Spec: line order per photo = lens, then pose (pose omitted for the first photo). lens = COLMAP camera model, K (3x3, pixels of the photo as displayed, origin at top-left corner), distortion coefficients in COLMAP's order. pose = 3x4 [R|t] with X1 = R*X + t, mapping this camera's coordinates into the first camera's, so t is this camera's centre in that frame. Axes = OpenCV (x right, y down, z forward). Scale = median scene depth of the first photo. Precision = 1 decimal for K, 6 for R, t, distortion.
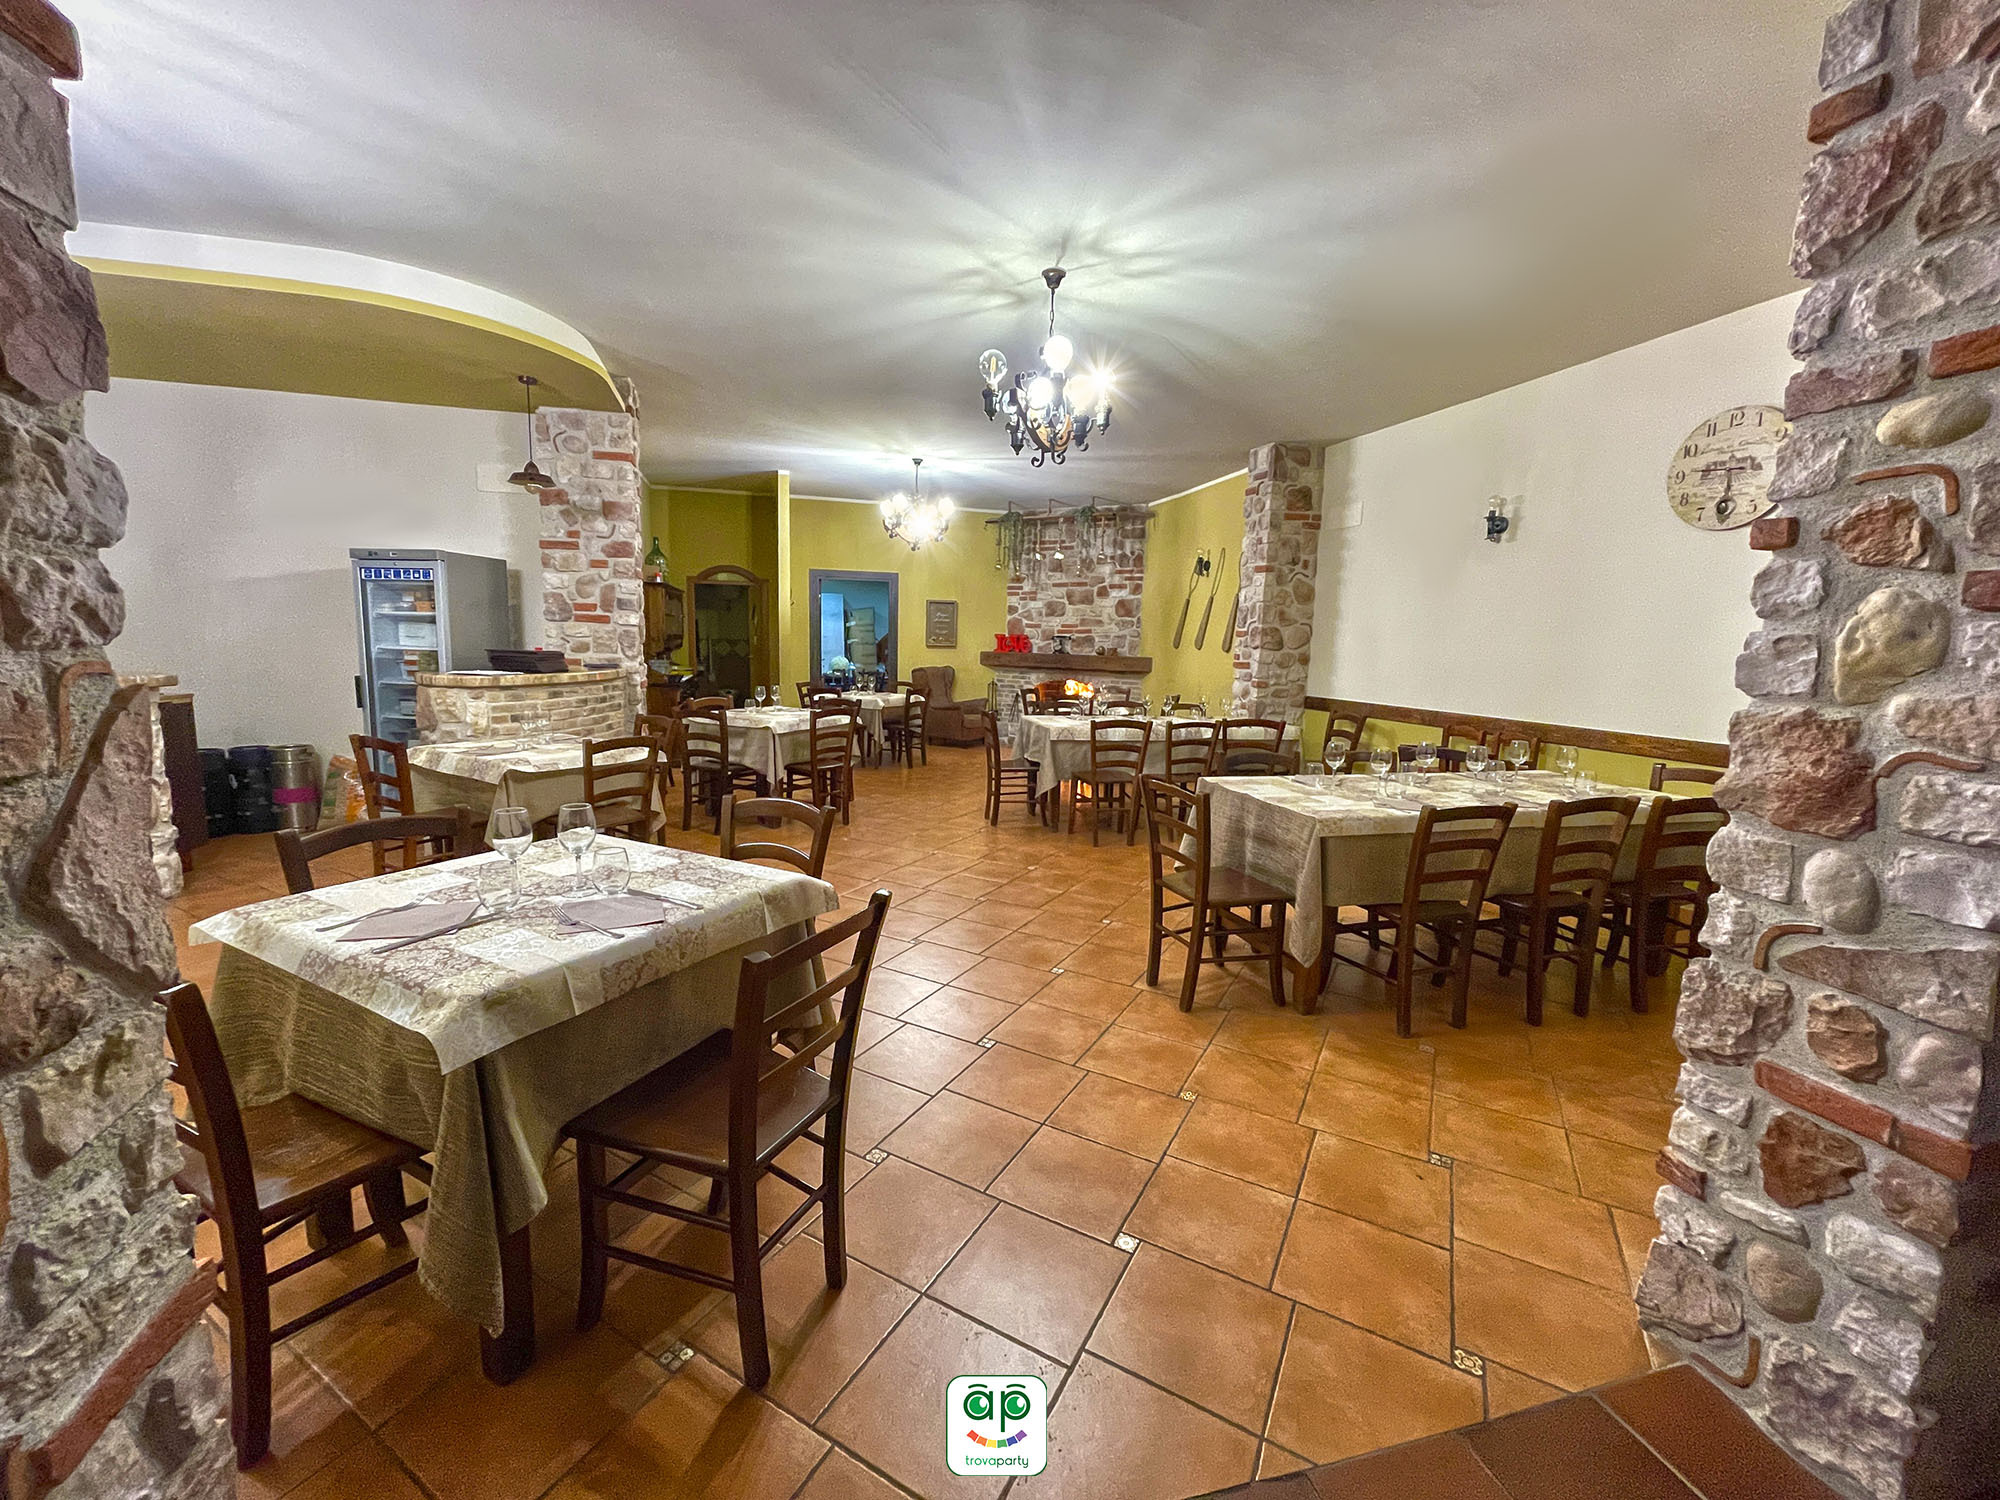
lens RADIAL K [[809.6, 0, 987.9], [0, 809.6, 749.4], [0, 0, 1]] dist [-0.005828, -0.000305]
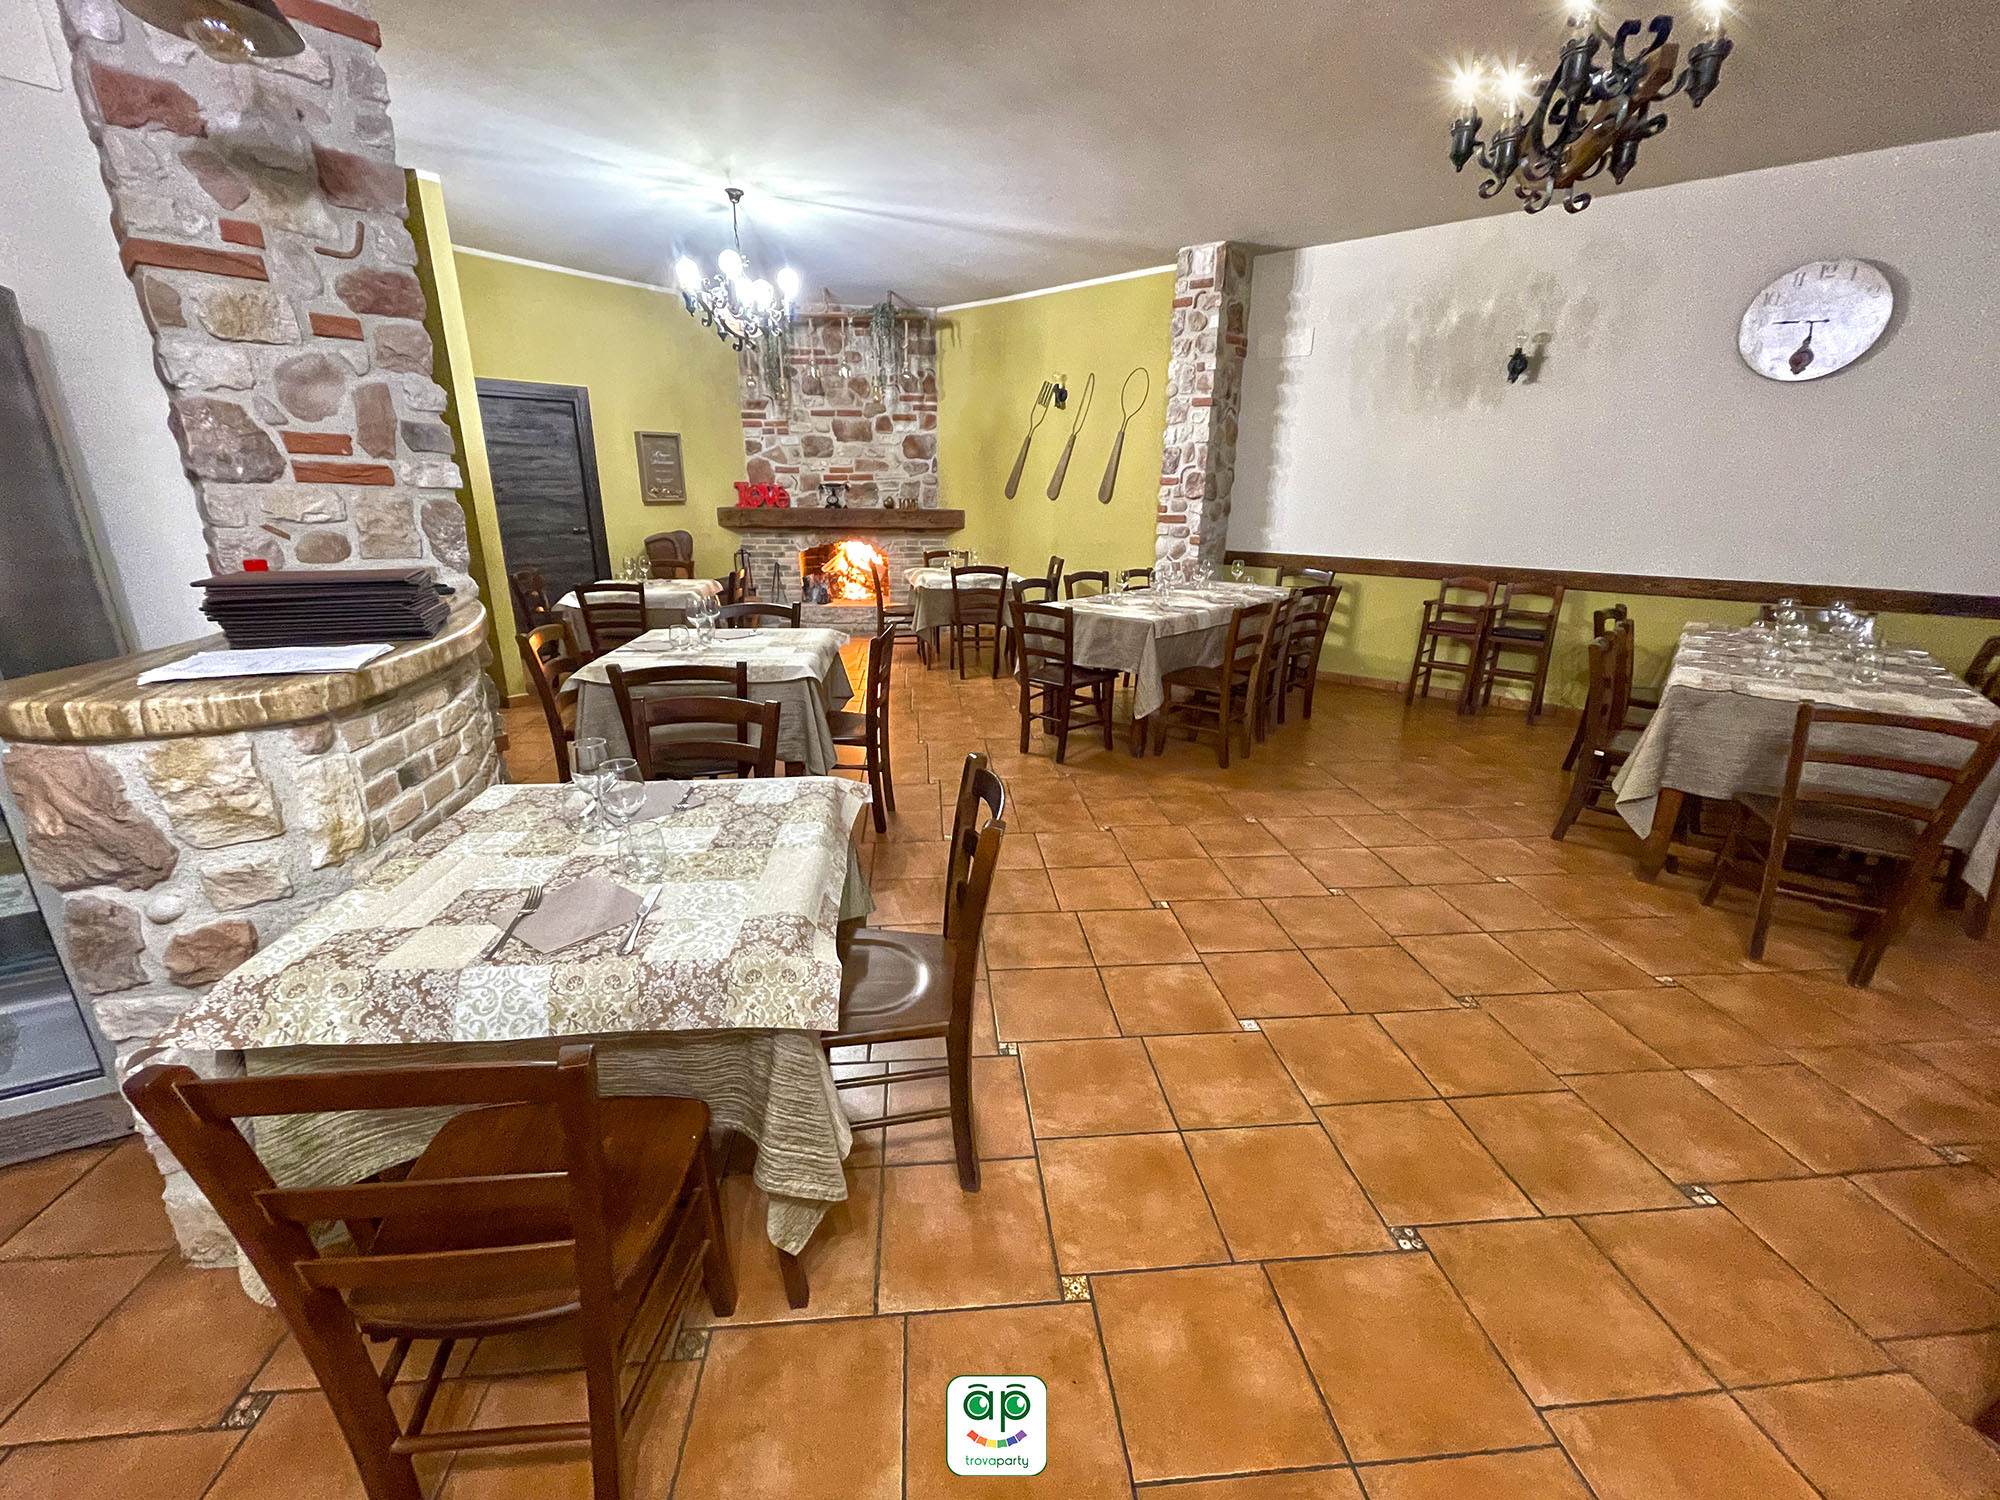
lens RADIAL K [[815.3, 0, 994.0], [0, 815.3, 745.9], [0, 0, 1]] dist [0.000055, 0.000302]
pose [[0.819235, -0.190809, 0.540783, -0.446584], [0.088961, 0.973891, 0.208858, -0.081488], [-0.566516, -0.122995, 0.814820, 0.446373]]
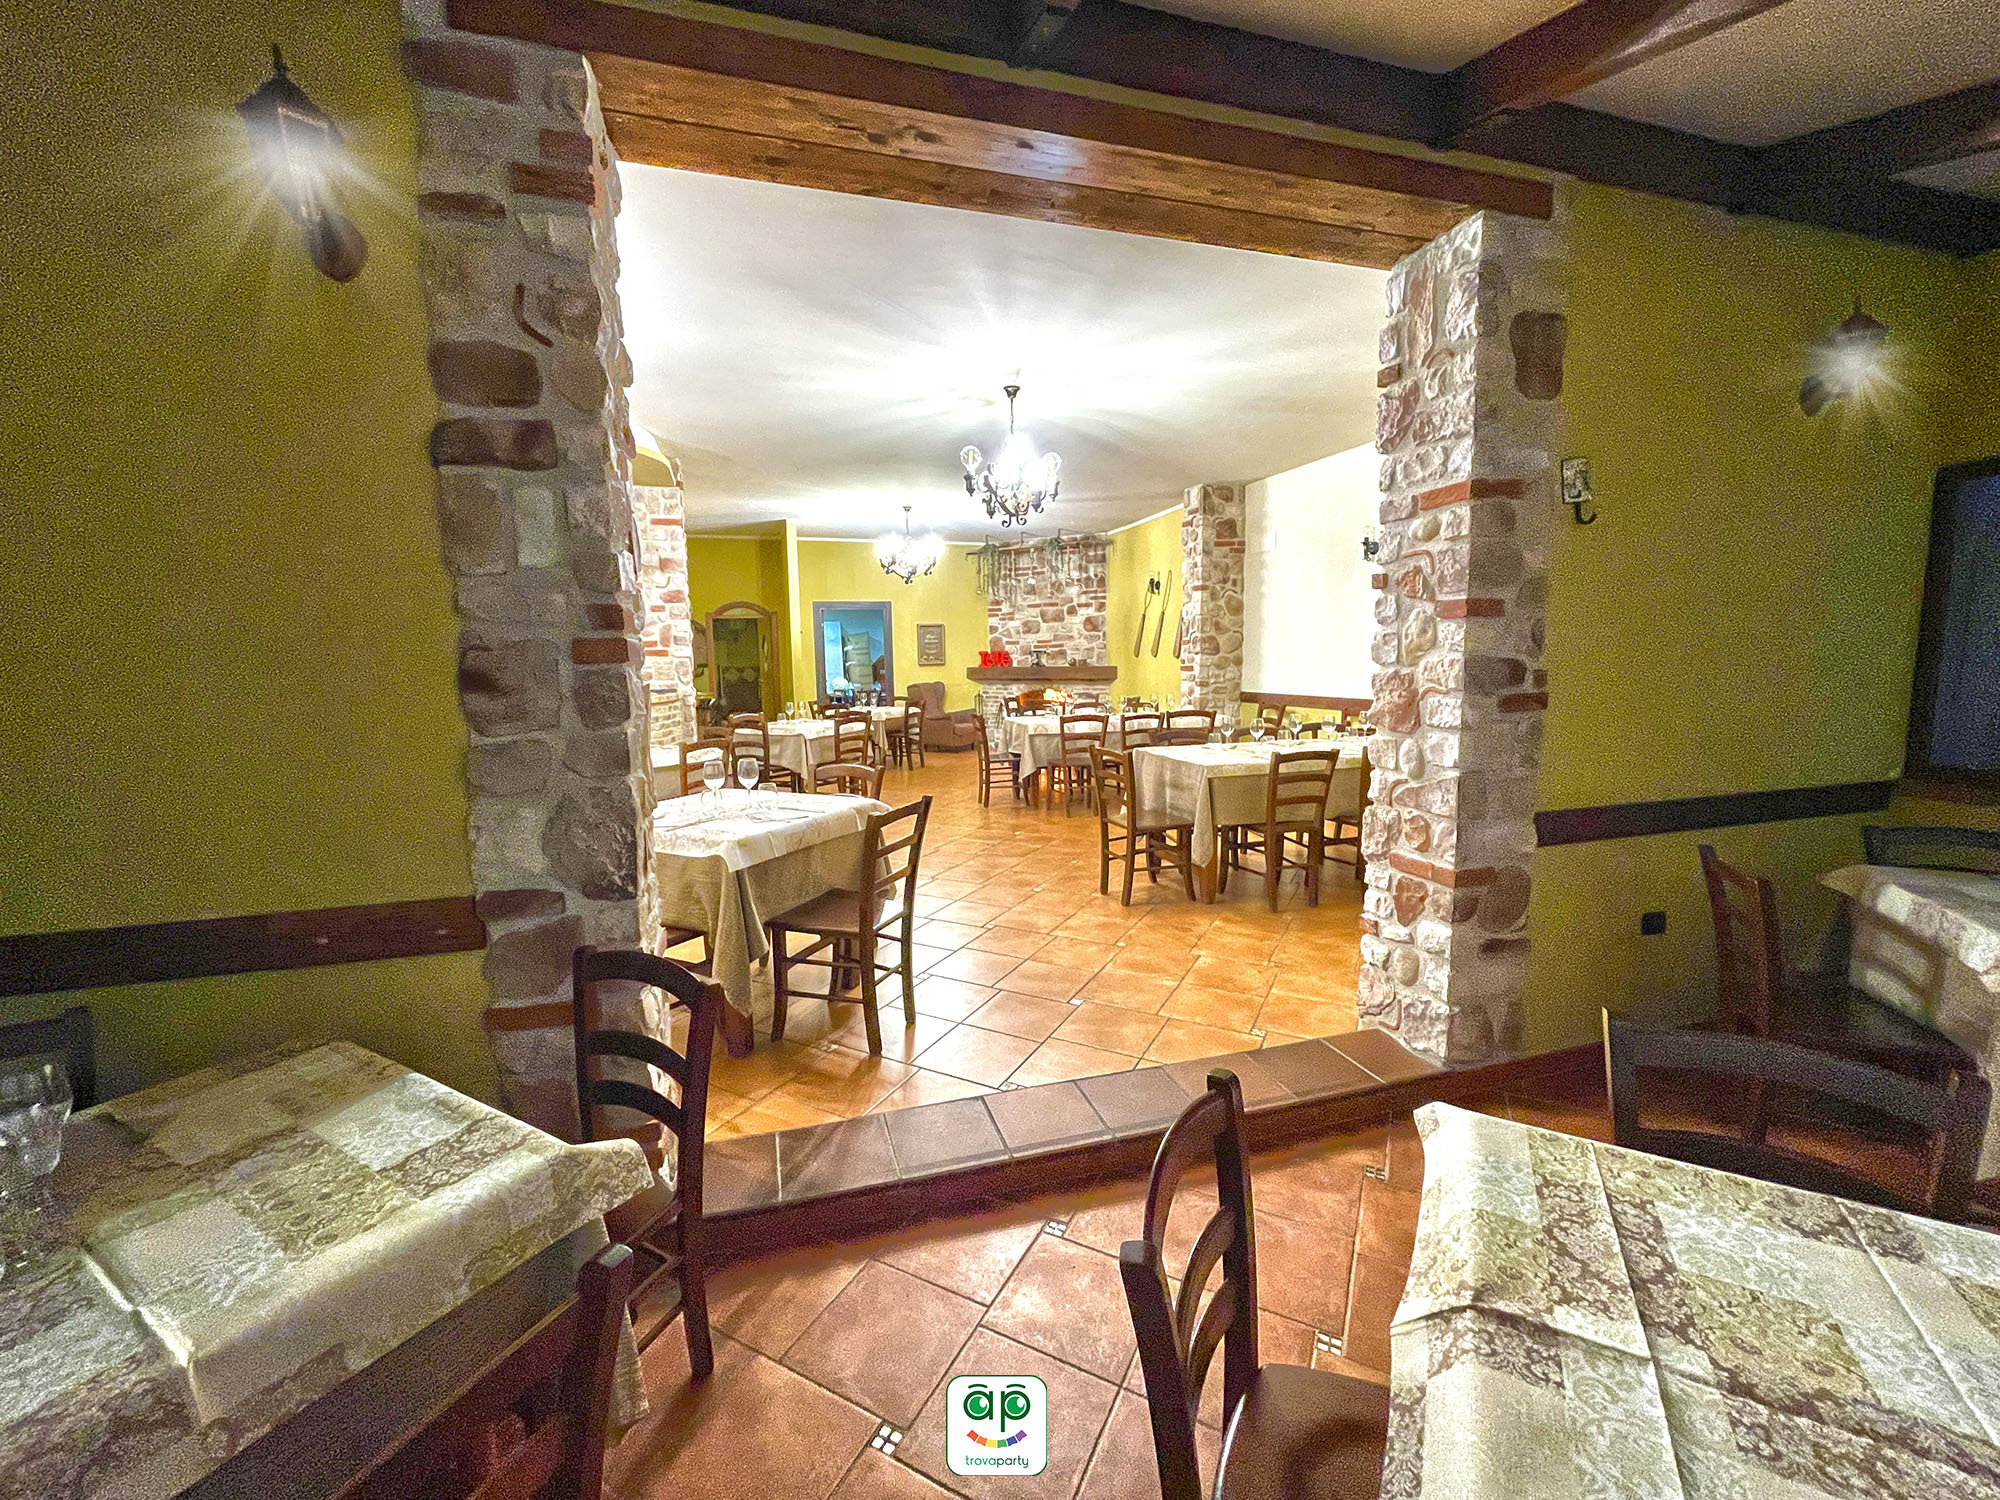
lens RADIAL K [[809.6, 0, 987.9], [0, 809.6, 749.4], [0, 0, 1]] dist [-0.005828, -0.000305]
pose [[0.998822, -0.045674, 0.016356, -0.006097], [0.046019, 0.998712, -0.021355, 0.033708], [-0.015360, 0.022082, 0.999638, -0.229509]]
